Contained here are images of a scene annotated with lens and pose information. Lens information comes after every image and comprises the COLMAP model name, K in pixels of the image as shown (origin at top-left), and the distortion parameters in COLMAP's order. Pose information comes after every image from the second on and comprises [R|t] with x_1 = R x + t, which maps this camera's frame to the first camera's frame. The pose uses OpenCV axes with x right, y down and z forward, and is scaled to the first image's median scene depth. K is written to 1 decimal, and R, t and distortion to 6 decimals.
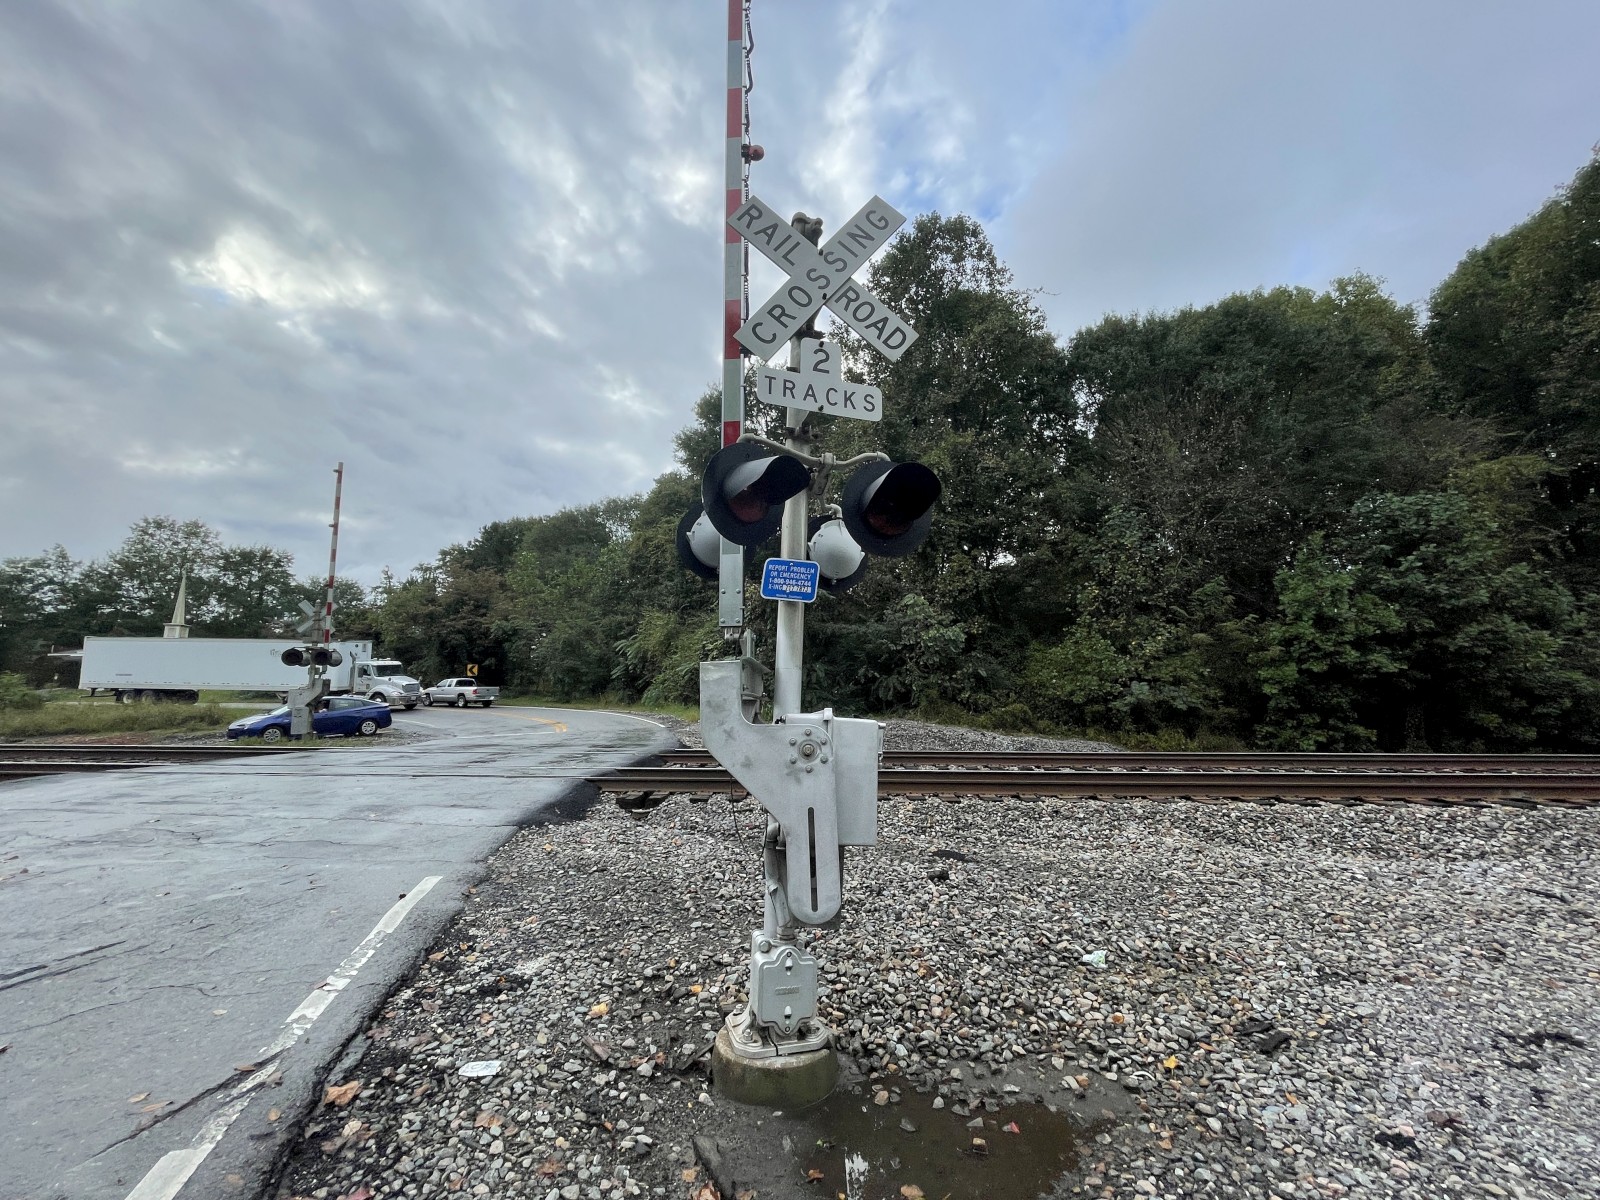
lens RADIAL K [[638.9, 0, 800.0], [0, 638.9, 600.0], [0, 0, 1]] dist [0.001369, 0.000200]
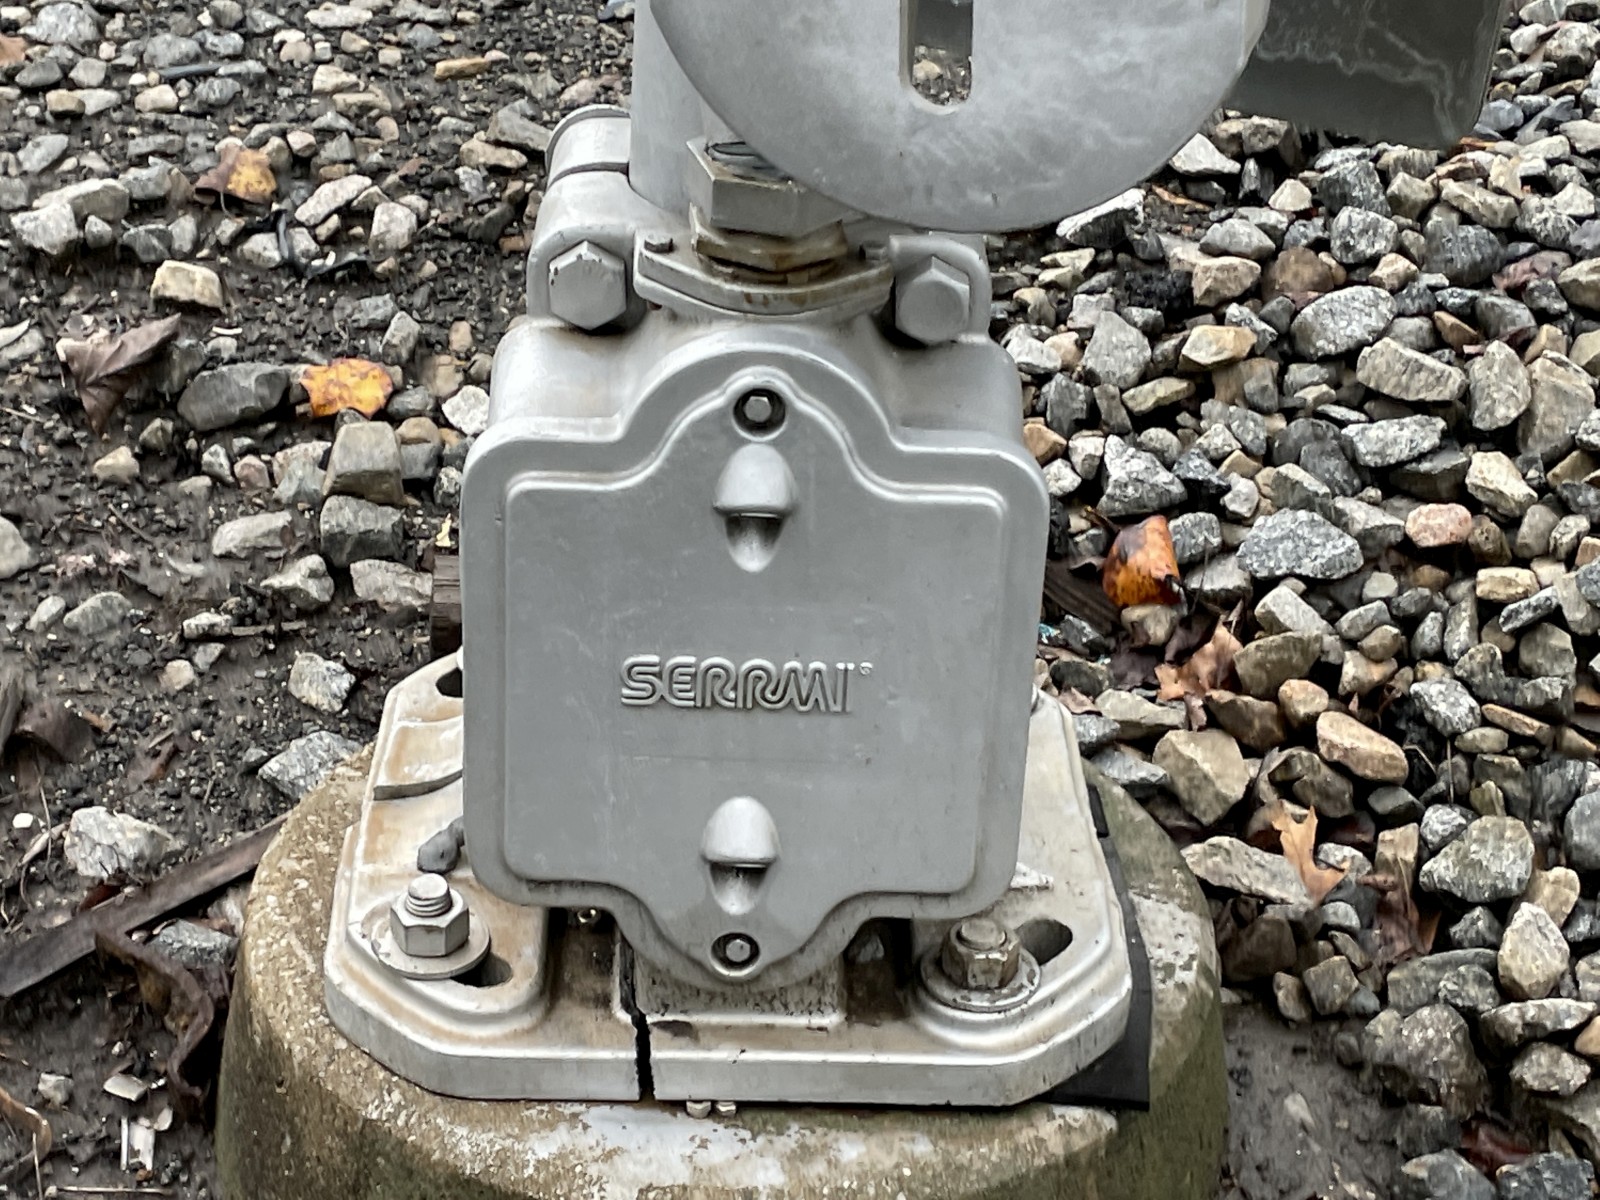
lens RADIAL K [[3157.6, 0, 800.0], [0, 3157.6, 600.0], [0, 0, 1]] dist [0.145745, 0.072750]
pose [[0.957618, 0.159341, -0.239956, 0.098989], [0.039942, 0.751552, 0.658463, 0.218045], [0.285260, -0.640140, 0.713335, 0.548439]]
